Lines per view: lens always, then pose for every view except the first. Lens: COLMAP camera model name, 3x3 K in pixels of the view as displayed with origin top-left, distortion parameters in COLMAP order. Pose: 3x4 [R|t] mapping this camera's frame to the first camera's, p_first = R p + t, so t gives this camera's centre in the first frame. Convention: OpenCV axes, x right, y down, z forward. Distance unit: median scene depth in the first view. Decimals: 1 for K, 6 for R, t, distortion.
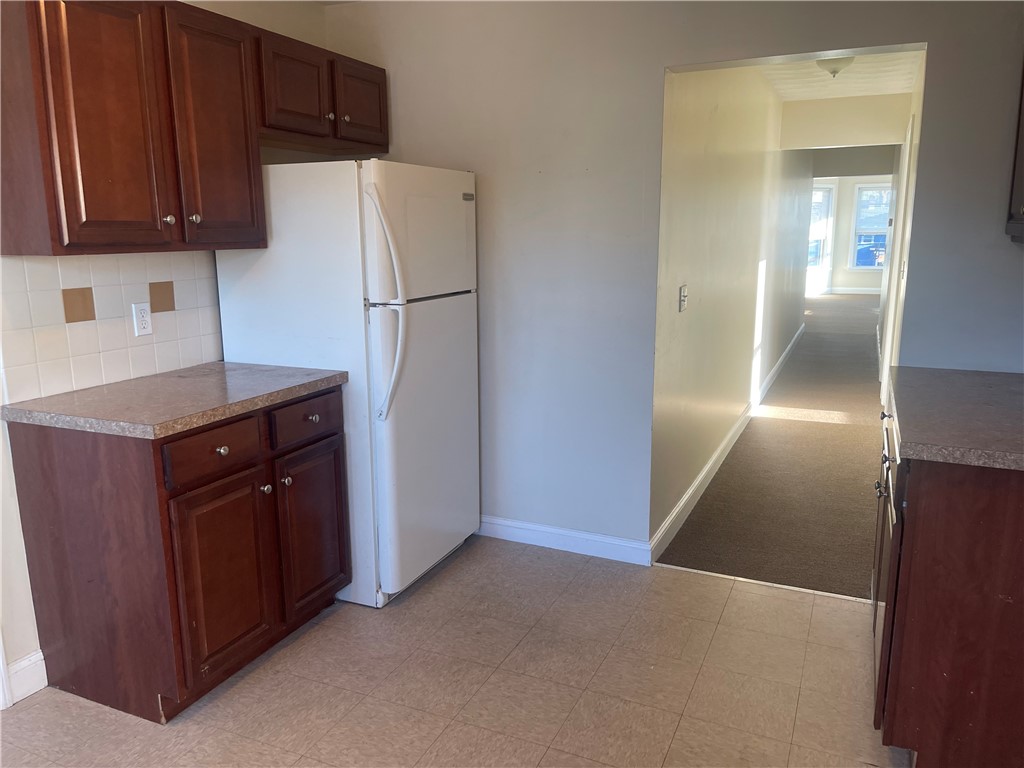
lens RADIAL K [[777.0, 0, 509.8], [0, 777.0, 391.0], [0, 0, 1]] dist [0.057615, -0.072462]
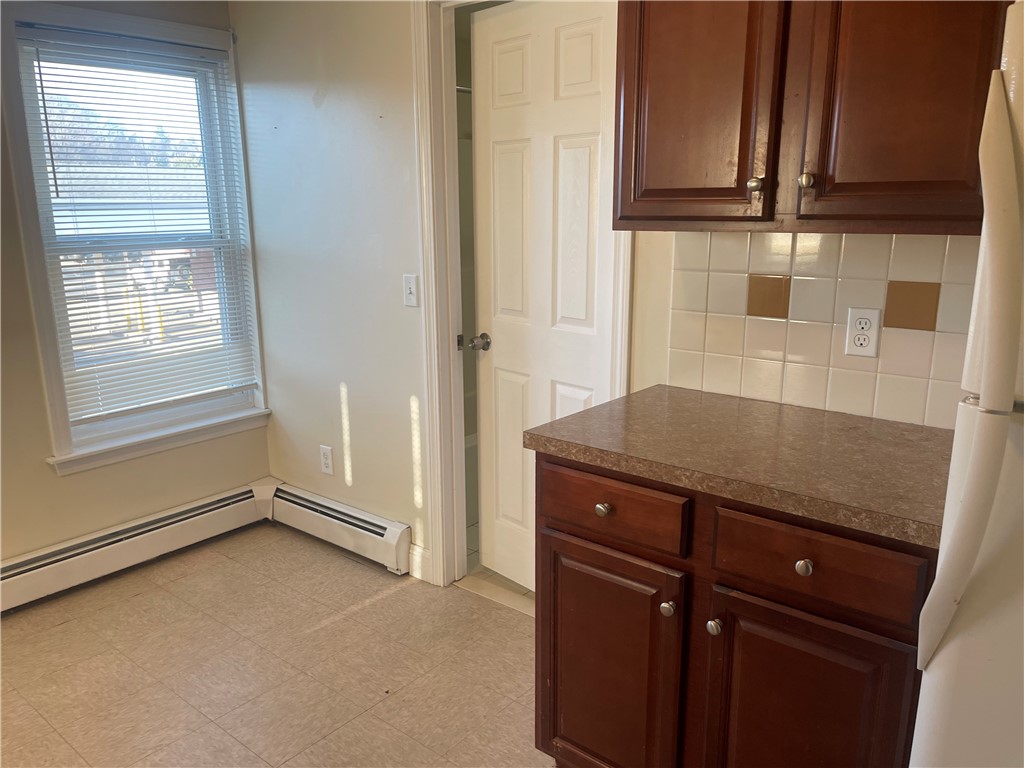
lens RADIAL K [[777.0, 0, 509.8], [0, 777.0, 391.0], [0, 0, 1]] dist [0.057615, -0.072462]
pose [[-0.272029, 0.235271, -0.933085, 0.278927], [-0.186682, 0.938327, 0.291018, -0.202802], [0.944007, 0.253356, -0.211332, 0.960790]]
